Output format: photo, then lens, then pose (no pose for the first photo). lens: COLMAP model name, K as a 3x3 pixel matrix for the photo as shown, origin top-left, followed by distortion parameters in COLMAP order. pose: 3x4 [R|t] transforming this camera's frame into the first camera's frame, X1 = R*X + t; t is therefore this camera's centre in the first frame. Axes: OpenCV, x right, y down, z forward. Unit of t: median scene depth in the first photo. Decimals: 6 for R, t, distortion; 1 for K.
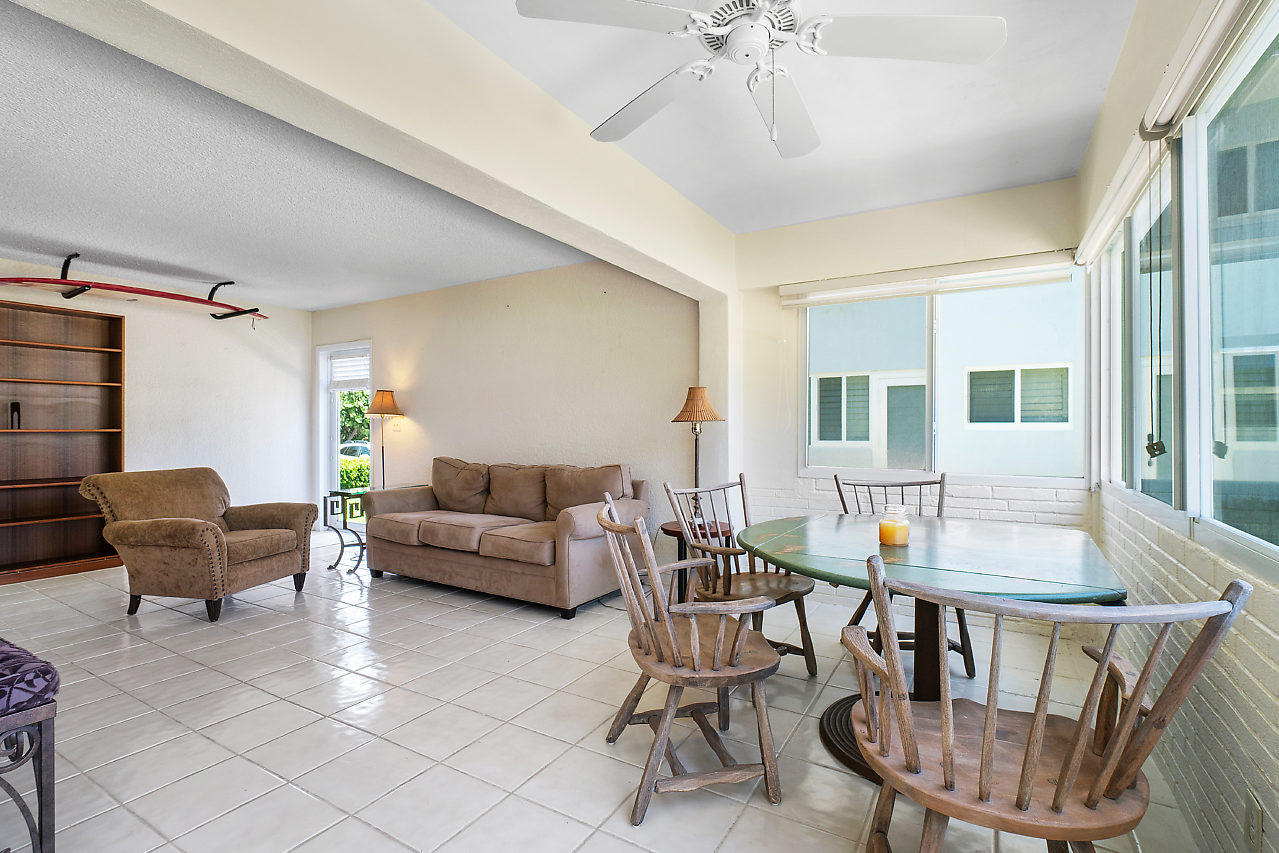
lens RADIAL K [[616.4, 0, 637.1], [0, 616.4, 431.2], [0, 0, 1]] dist [-0.002775, 0.000861]
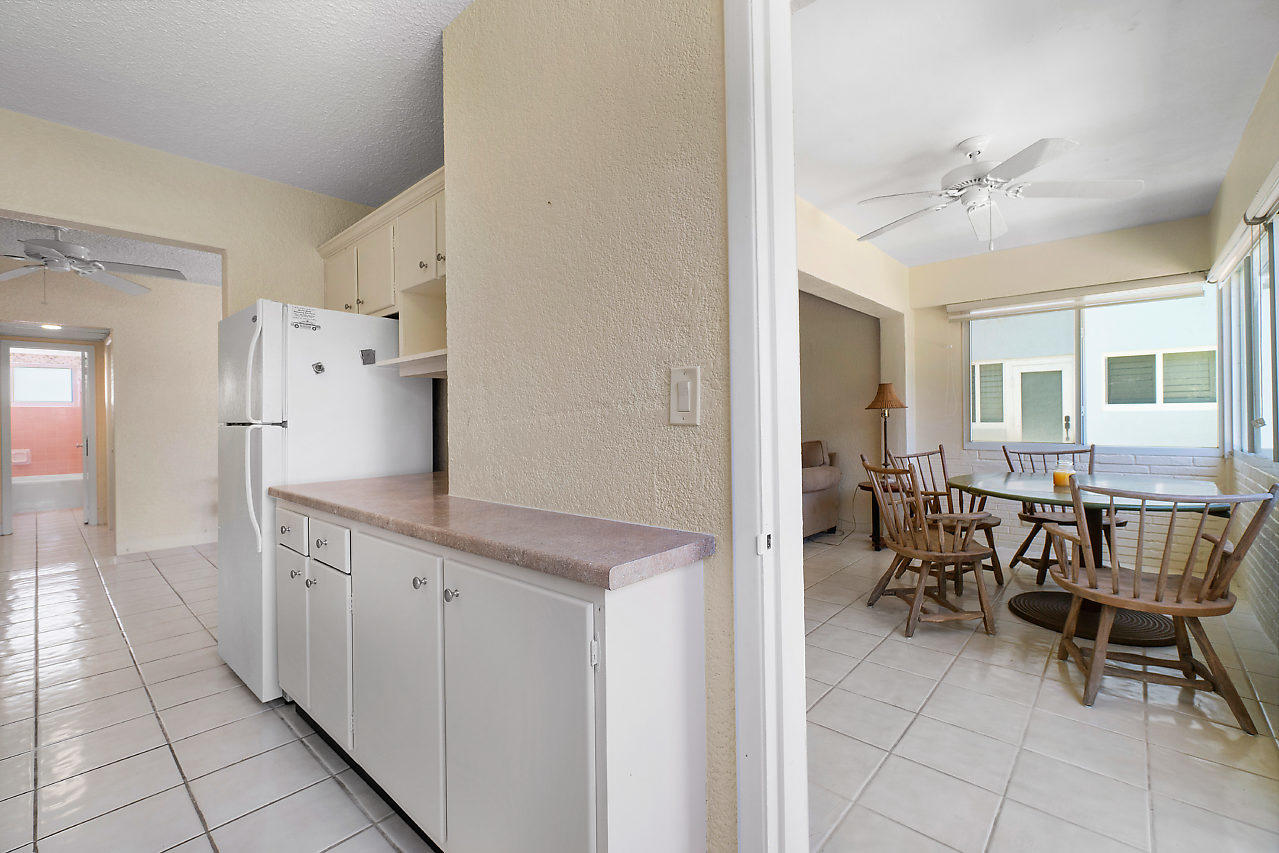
lens RADIAL K [[560.0, 0, 630.8], [0, 560.0, 418.1], [0, 0, 1]] dist [-0.004817, 0.000297]
pose [[0.978493, -0.013203, -0.205857, -0.233586], [0.013404, 0.999910, -0.000417, -0.002422], [0.205844, -0.002352, 0.978582, -0.390422]]
